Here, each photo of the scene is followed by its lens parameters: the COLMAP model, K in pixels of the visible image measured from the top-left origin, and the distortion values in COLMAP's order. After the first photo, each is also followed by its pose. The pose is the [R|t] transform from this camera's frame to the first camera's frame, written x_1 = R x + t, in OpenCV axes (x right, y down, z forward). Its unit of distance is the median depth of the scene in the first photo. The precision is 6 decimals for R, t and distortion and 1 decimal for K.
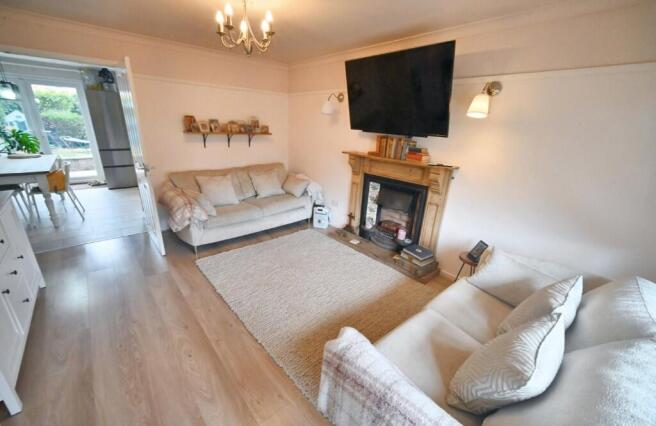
lens RADIAL K [[266.9, 0, 326.8], [0, 266.9, 217.6], [0, 0, 1]] dist [-0.000618, -0.000066]
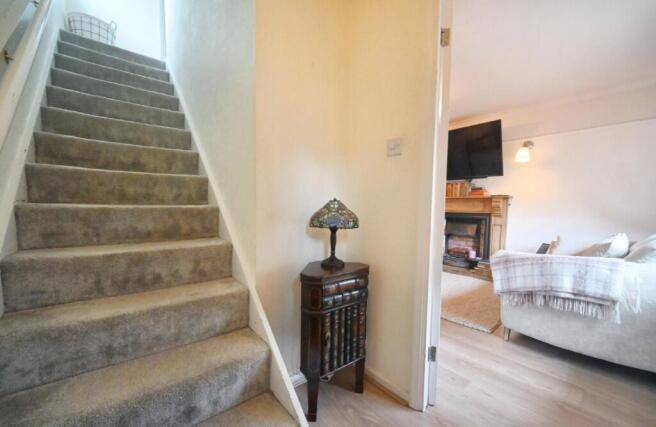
lens RADIAL K [[266.9, 0, 326.5], [0, 266.9, 215.2], [0, 0, 1]] dist [-0.000618, -0.000066]
pose [[0.998999, -0.030832, -0.032400, -0.422597], [0.019768, 0.954202, -0.298509, 0.288284], [0.040120, 0.297570, 0.953857, -0.349065]]
